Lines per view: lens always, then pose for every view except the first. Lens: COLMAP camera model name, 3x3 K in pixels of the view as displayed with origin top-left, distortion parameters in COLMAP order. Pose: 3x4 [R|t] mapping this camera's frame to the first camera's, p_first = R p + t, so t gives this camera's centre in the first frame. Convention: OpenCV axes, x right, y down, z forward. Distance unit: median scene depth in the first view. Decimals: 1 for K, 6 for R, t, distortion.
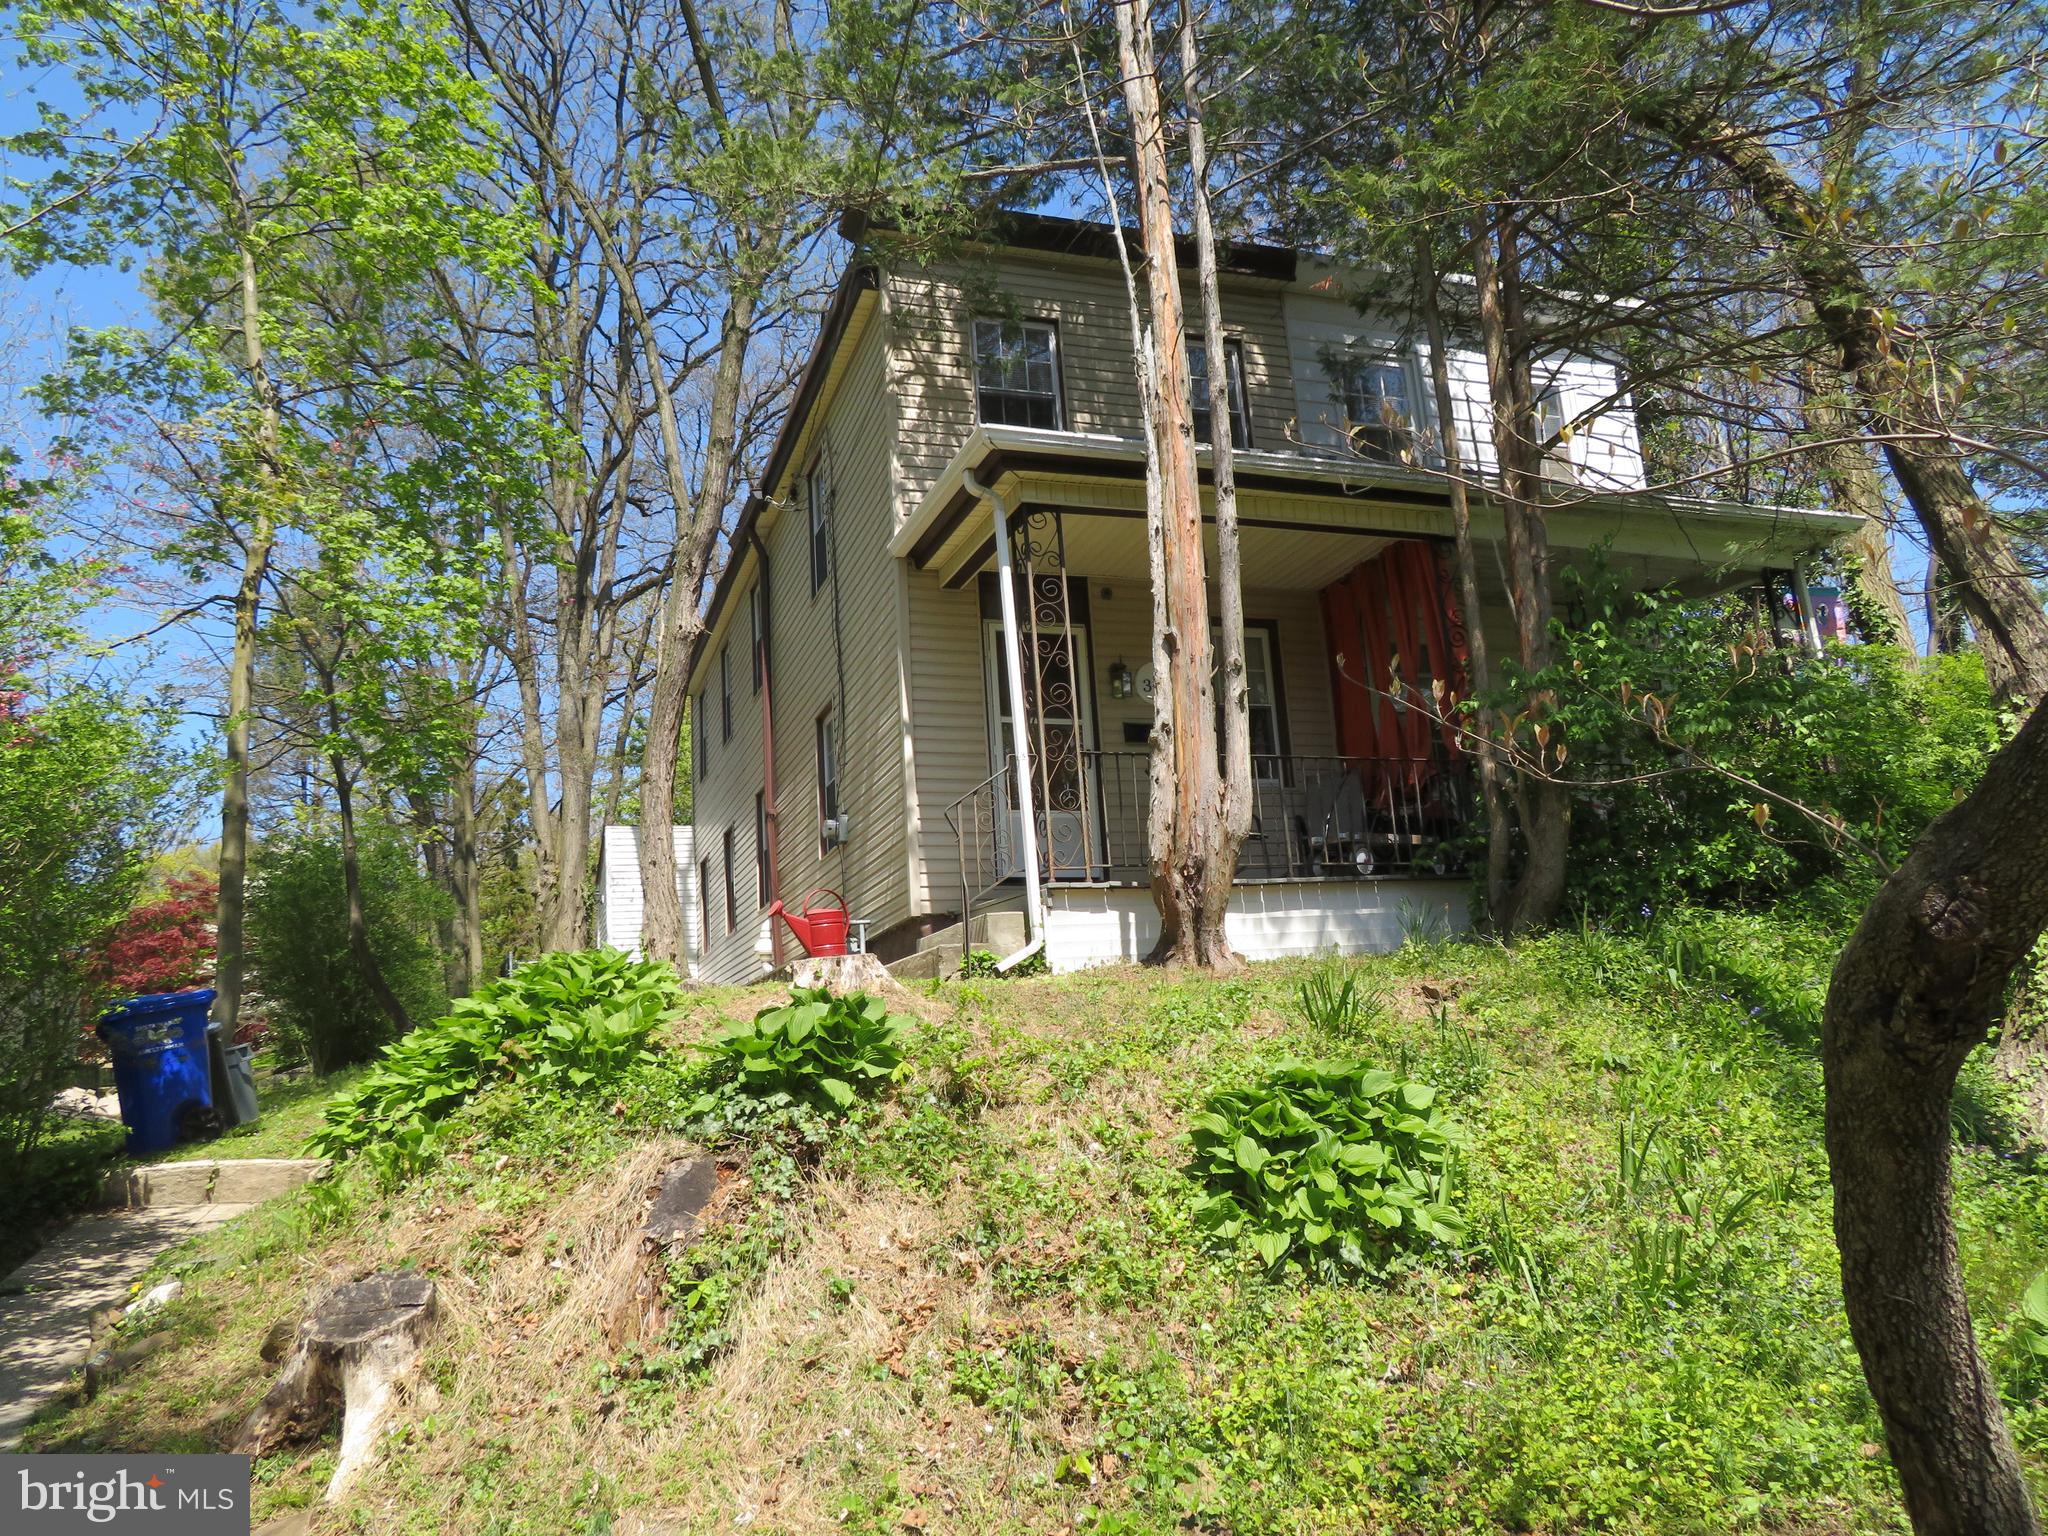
lens RADIAL K [[1457.6, 0, 1015.5], [0, 1457.6, 771.6], [0, 0, 1]] dist [-0.018126, 0.006379]
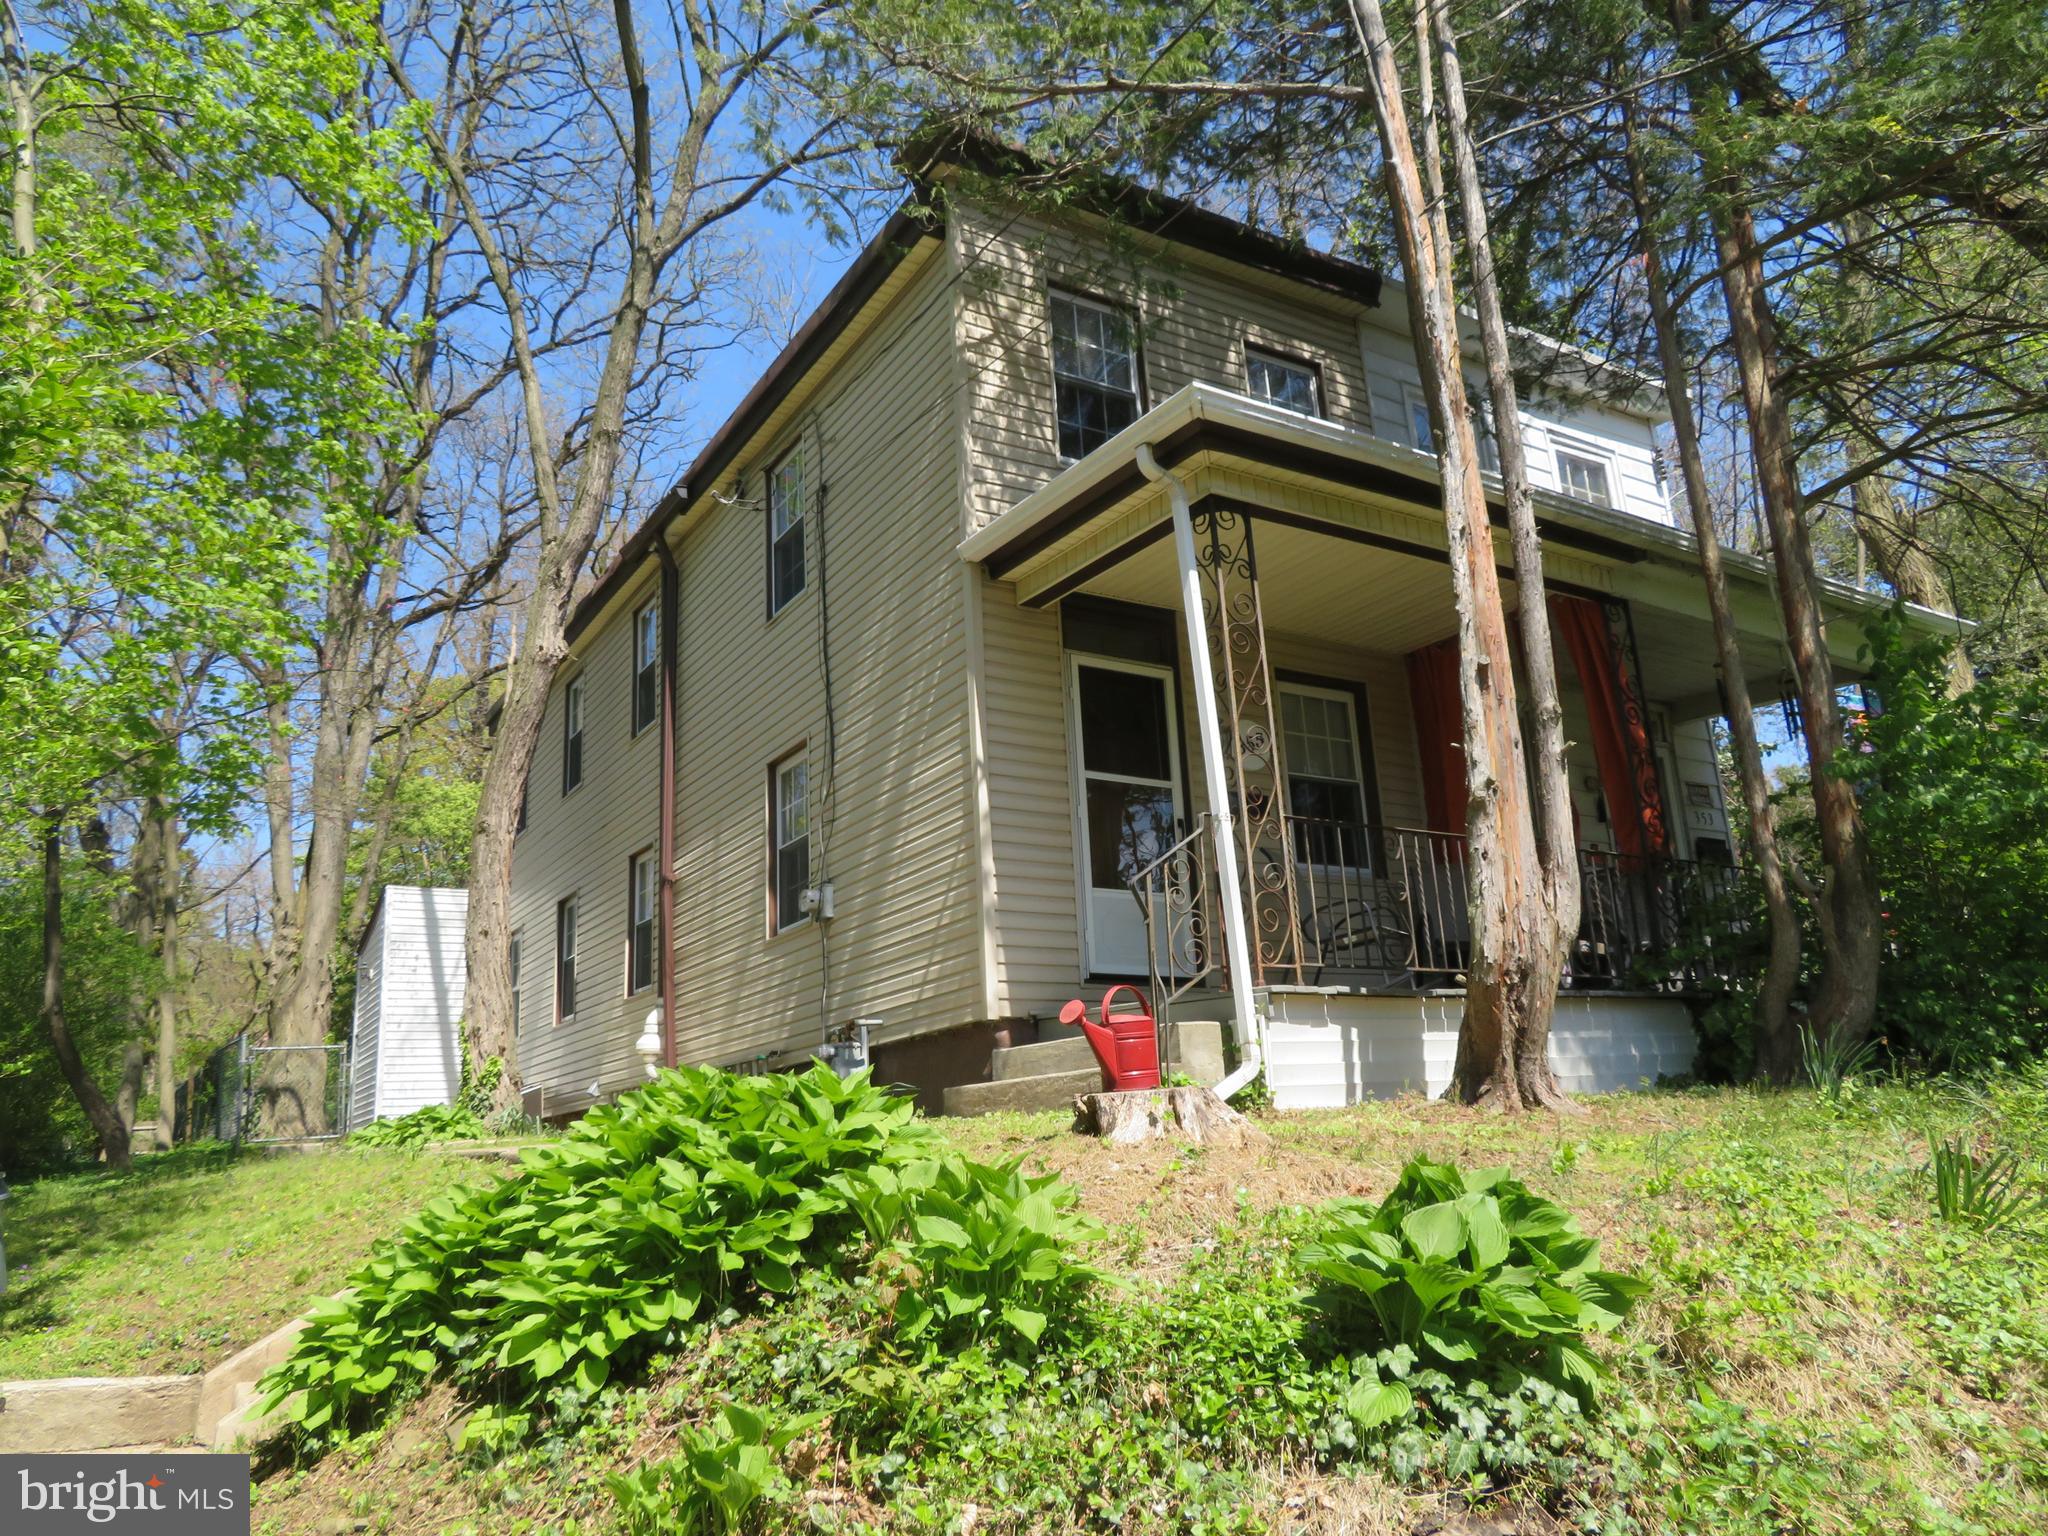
lens RADIAL K [[1457.6, 0, 1023.5], [0, 1457.6, 777.1], [0, 0, 1]] dist [-0.018126, 0.006379]
pose [[0.975346, 0.071166, 0.208891, -0.208820], [-0.058157, 0.996004, -0.067778, 0.021857], [-0.212880, 0.053959, 0.975587, 0.226311]]
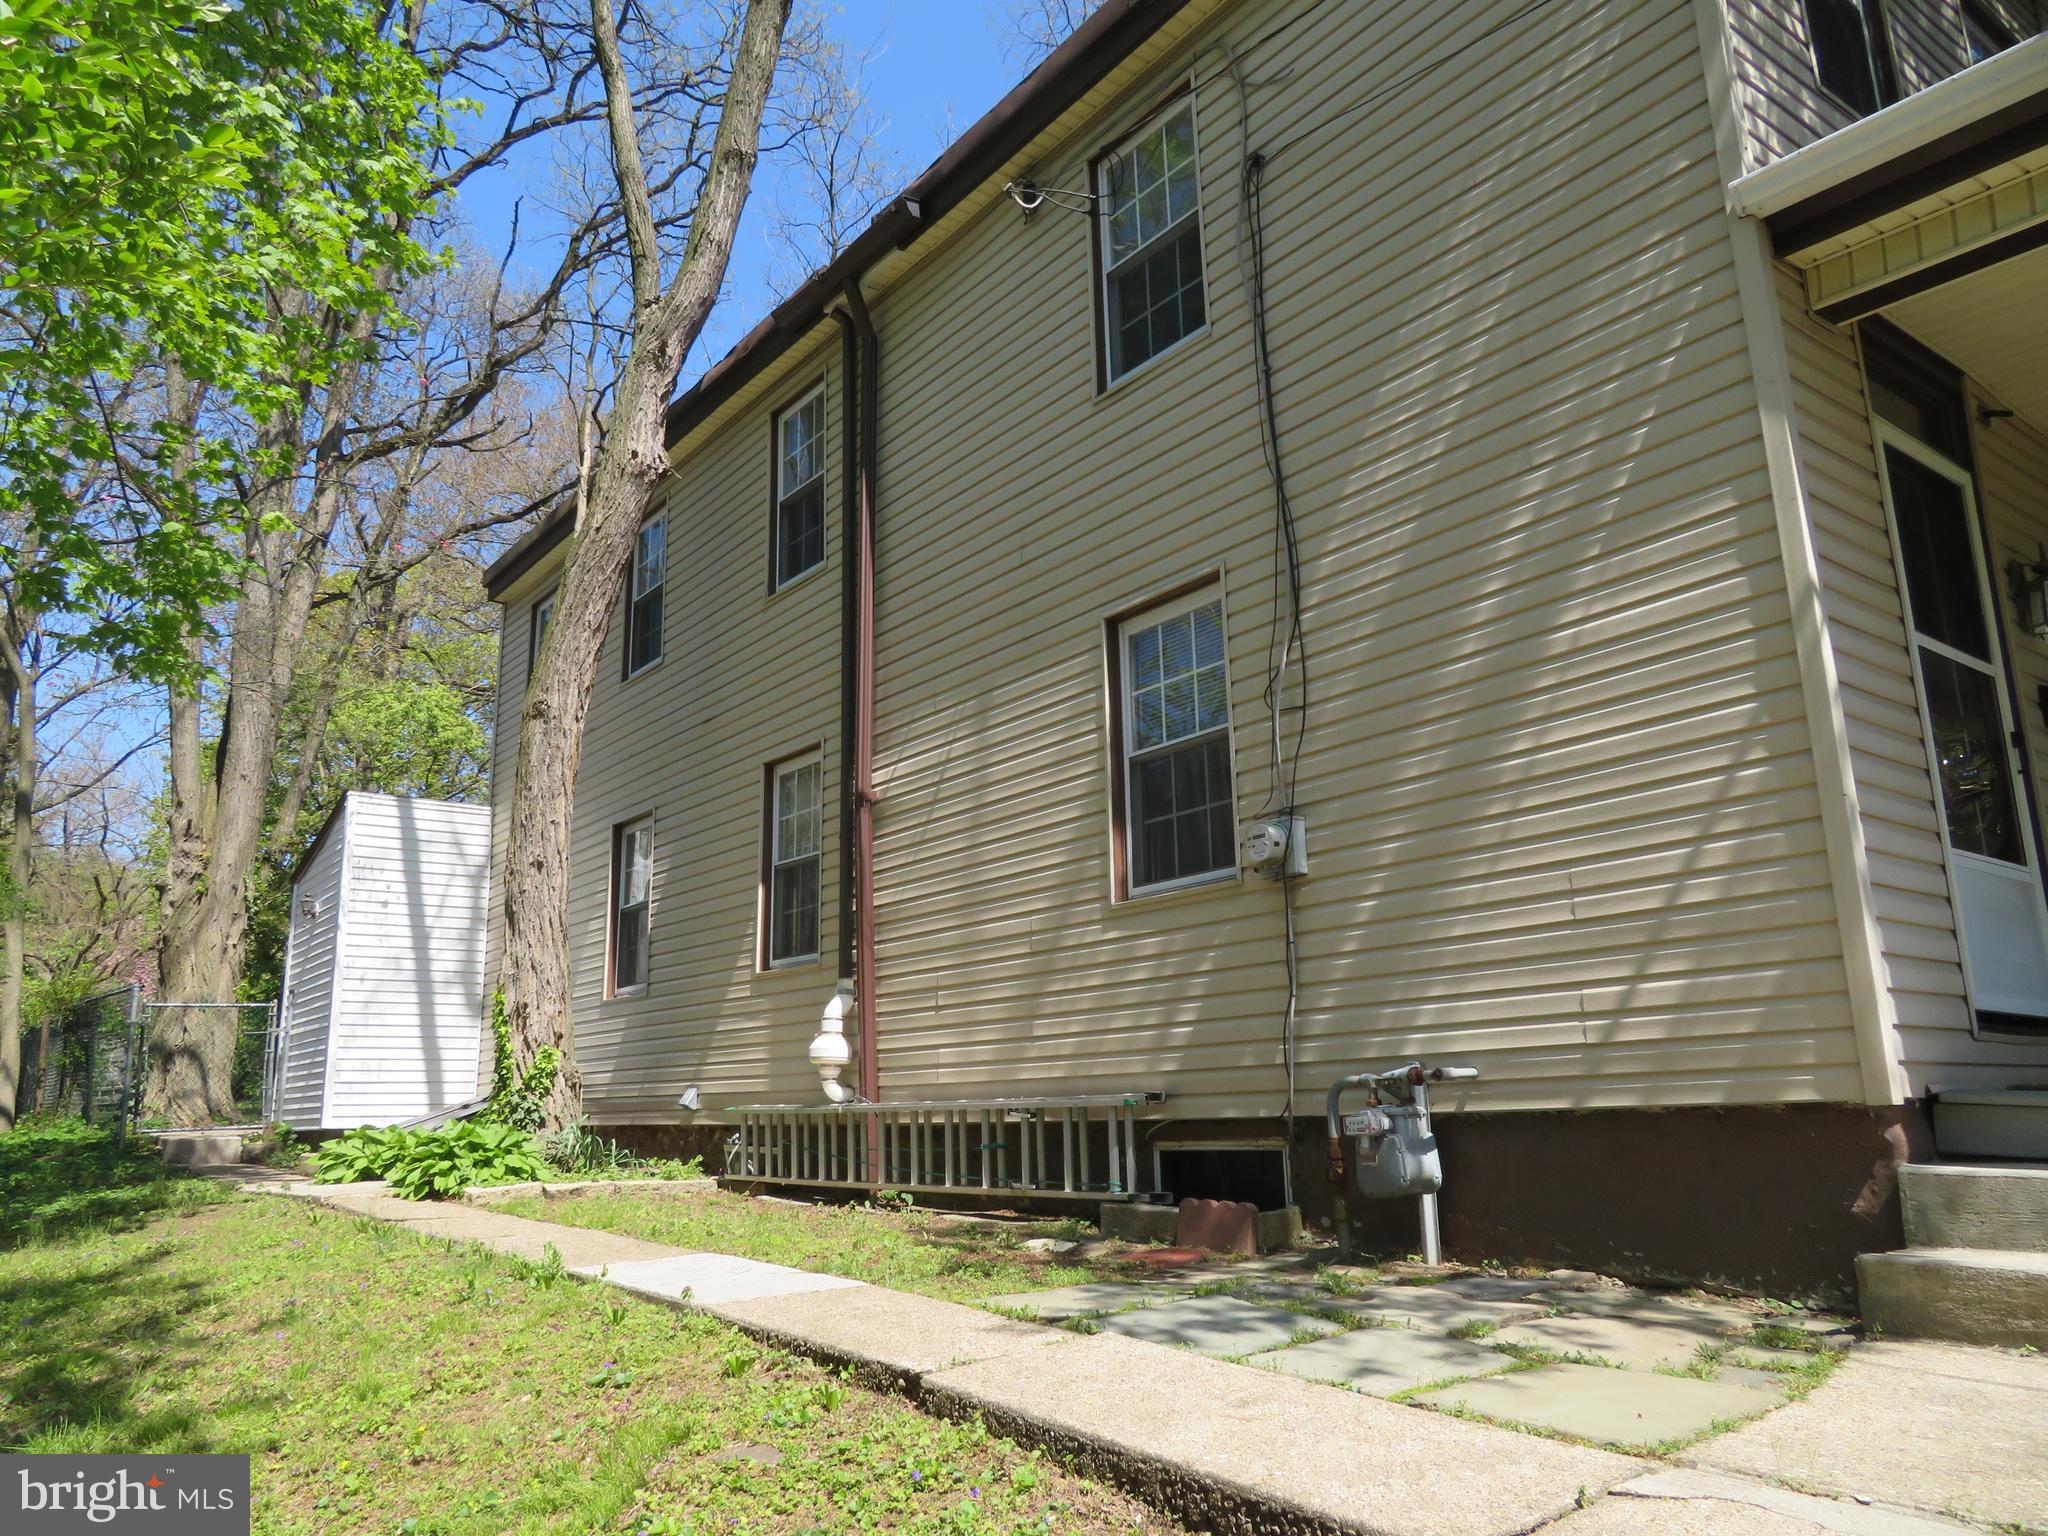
lens RADIAL K [[1457.6, 0, 1017.6], [0, 1457.6, 776.4], [0, 0, 1]] dist [-0.018126, 0.006379]
pose [[0.949769, 0.117282, 0.290144, -0.381188], [-0.109556, 0.993059, -0.042790, 0.052779], [-0.293148, 0.008854, 0.956026, 0.668635]]
